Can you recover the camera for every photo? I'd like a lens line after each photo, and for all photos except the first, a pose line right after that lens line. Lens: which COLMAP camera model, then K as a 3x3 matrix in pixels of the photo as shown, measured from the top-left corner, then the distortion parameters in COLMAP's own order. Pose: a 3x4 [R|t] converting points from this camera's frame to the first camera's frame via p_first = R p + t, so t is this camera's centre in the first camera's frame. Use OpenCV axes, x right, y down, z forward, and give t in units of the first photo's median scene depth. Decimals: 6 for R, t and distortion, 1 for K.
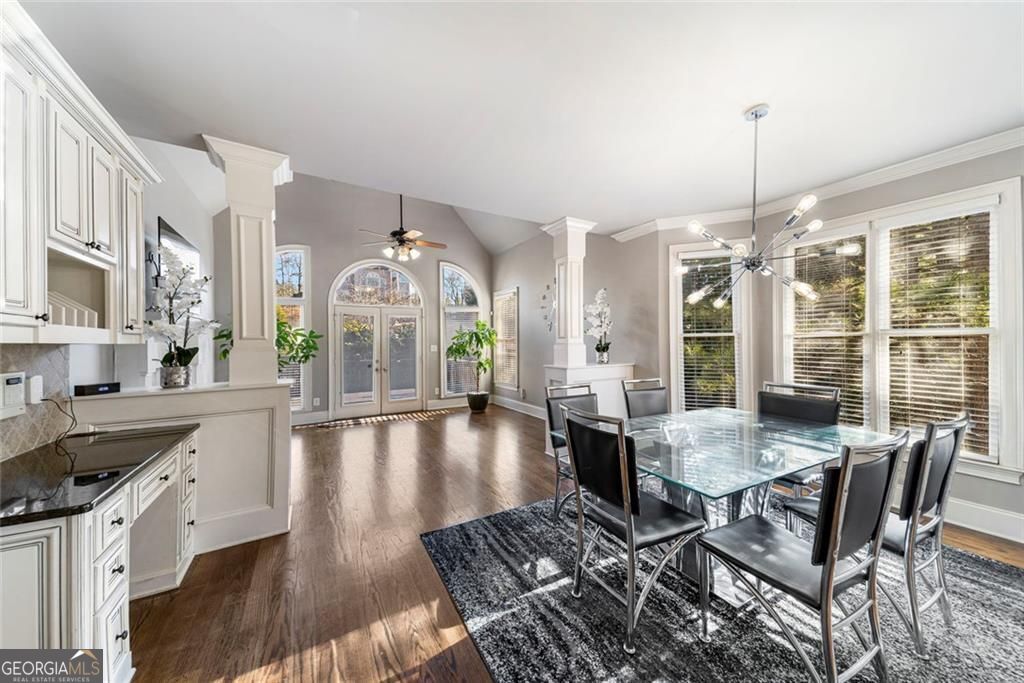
lens RADIAL K [[347.9, 0, 512.0], [0, 347.9, 341.5], [0, 0, 1]] dist [0.019619, -0.000039]
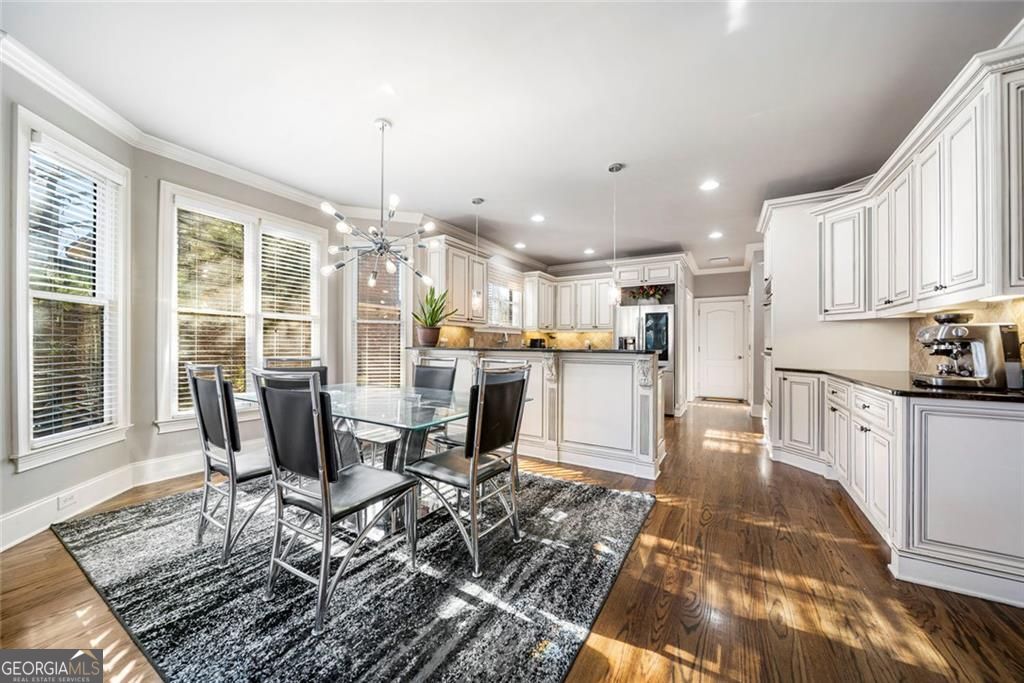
lens RADIAL K [[363.5, 0, 515.7], [0, 363.5, 342.4], [0, 0, 1]] dist [-0.000281, -0.002172]
pose [[-0.494460, 0.010265, 0.869140, -0.441039], [-0.002661, 0.999908, -0.013324, 0.082021], [-0.869196, -0.008901, -0.494387, 0.881217]]
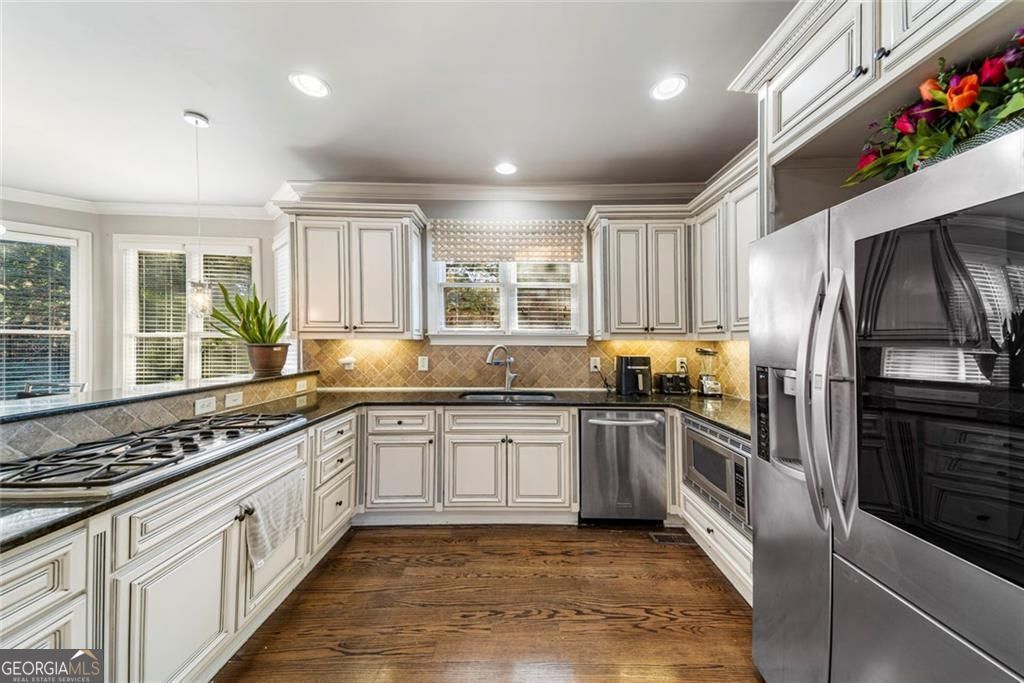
lens RADIAL K [[350.1, 0, 512.0], [0, 350.1, 341.5], [0, 0, 1]] dist [0.062301, -0.000189]
pose [[0.494988, 0.012695, 0.868807, 0.464493], [-0.011918, 0.999898, -0.007821, -0.003733], [-0.868818, -0.006483, 0.495089, -0.618526]]
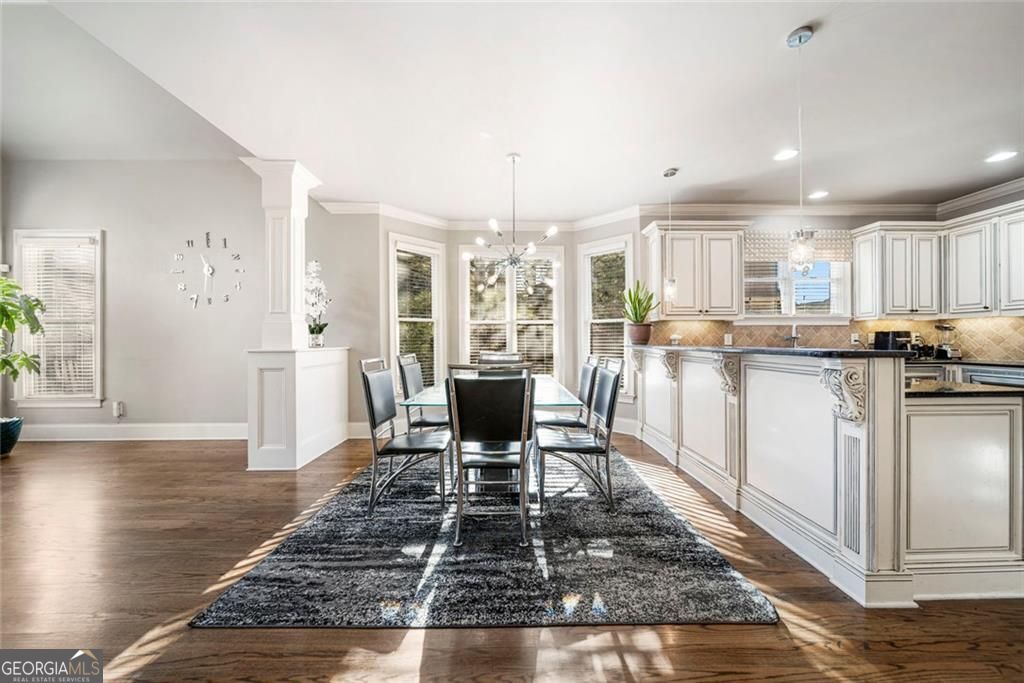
lens RADIAL K [[363.5, 0, 515.7], [0, 363.5, 342.4], [0, 0, 1]] dist [-0.000281, -0.002172]
pose [[0.478260, 0.005815, 0.878199, -0.435560], [-0.001709, 0.999982, -0.005690, 0.081261], [-0.878217, 0.001220, 0.478261, 0.212616]]
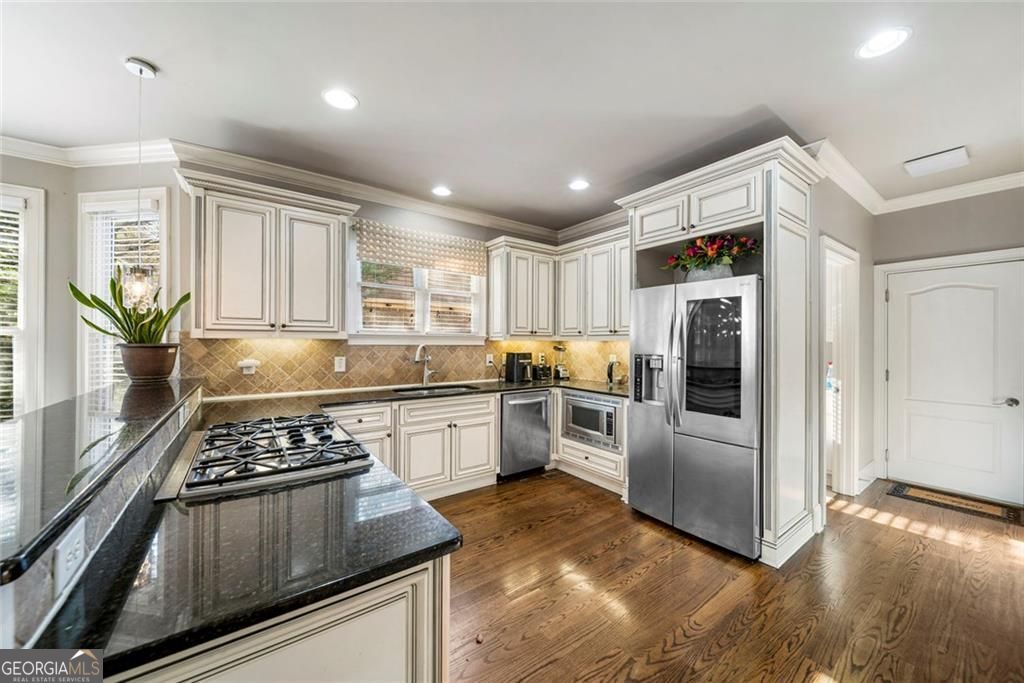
lens RADIAL K [[370.8, 0, 512.4], [0, 370.8, 343.8], [0, 0, 1]] dist [-0.002804, -0.000231]
pose [[-0.111496, 0.004086, 0.993756, 0.121420], [-0.007240, 0.999962, -0.004923, 0.000544], [-0.993738, -0.007744, -0.111462, -0.227119]]
